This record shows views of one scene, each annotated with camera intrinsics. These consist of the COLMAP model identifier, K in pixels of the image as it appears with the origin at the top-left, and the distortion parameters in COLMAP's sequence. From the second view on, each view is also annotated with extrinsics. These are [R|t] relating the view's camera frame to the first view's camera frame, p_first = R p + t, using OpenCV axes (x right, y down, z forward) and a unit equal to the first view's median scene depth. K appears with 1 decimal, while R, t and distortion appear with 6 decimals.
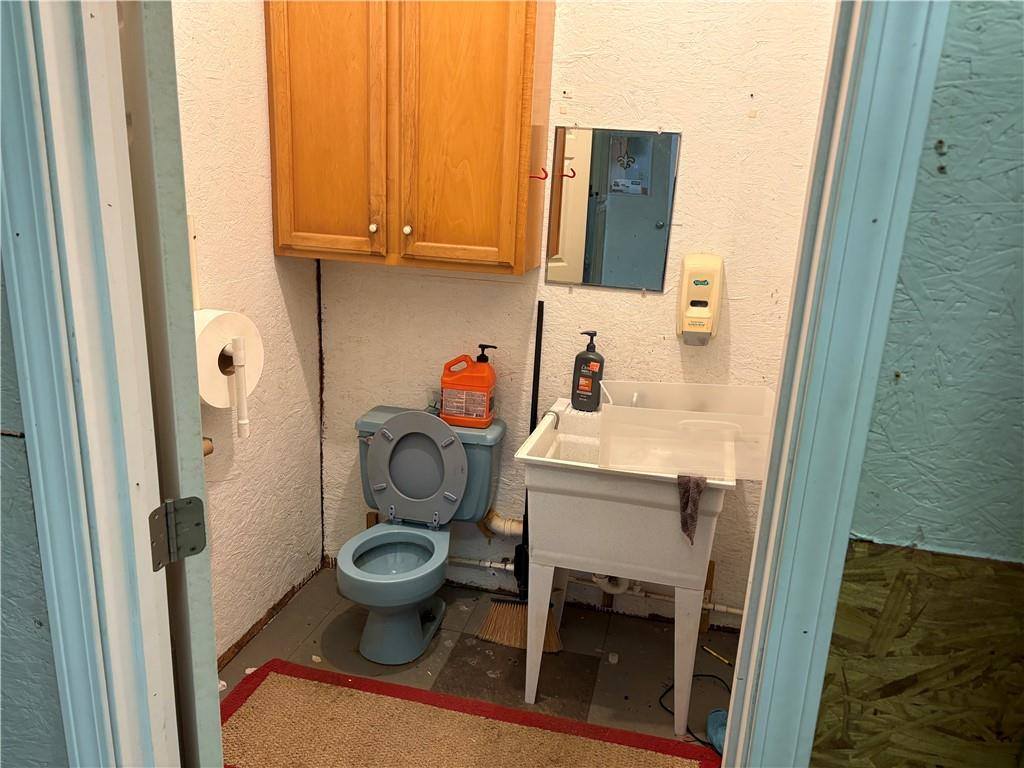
lens RADIAL K [[774.8, 0, 511.5], [0, 774.8, 385.9], [0, 0, 1]] dist [0.045251, -0.039246]
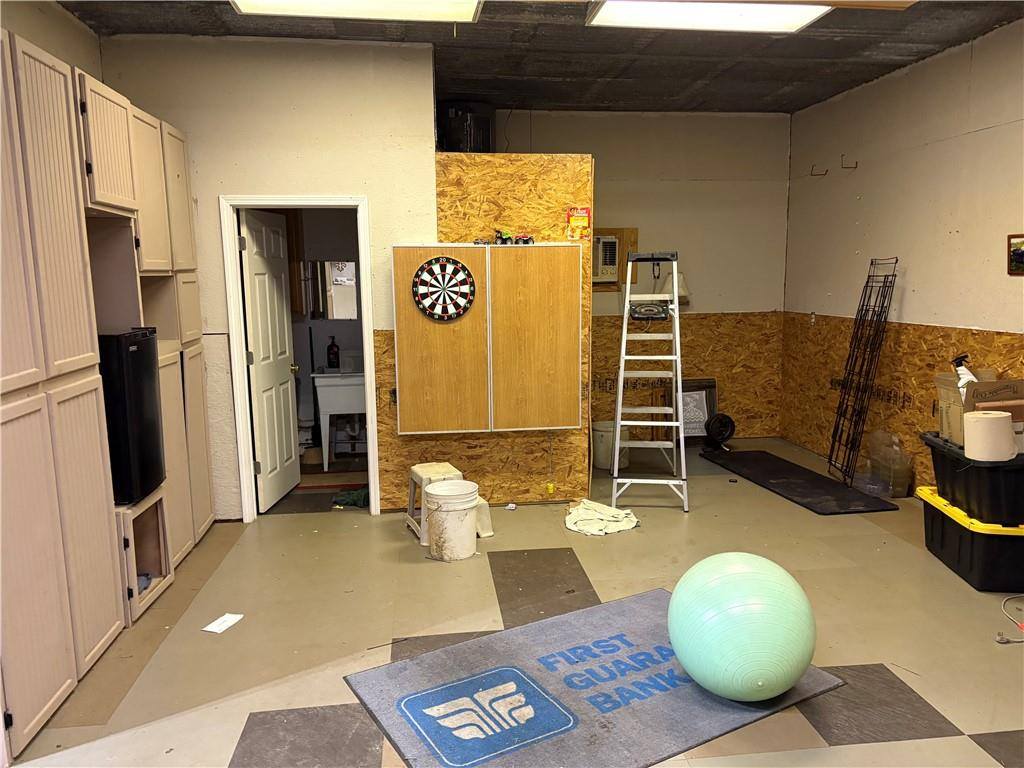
lens RADIAL K [[774.8, 0, 513.2], [0, 774.8, 383.5], [0, 0, 1]] dist [0.045251, -0.039246]
pose [[0.939917, -0.108902, 0.323569, -0.182972], [0.146742, 0.984614, -0.094876, 0.413509], [-0.308259, 0.136657, 0.941436, -1.579389]]
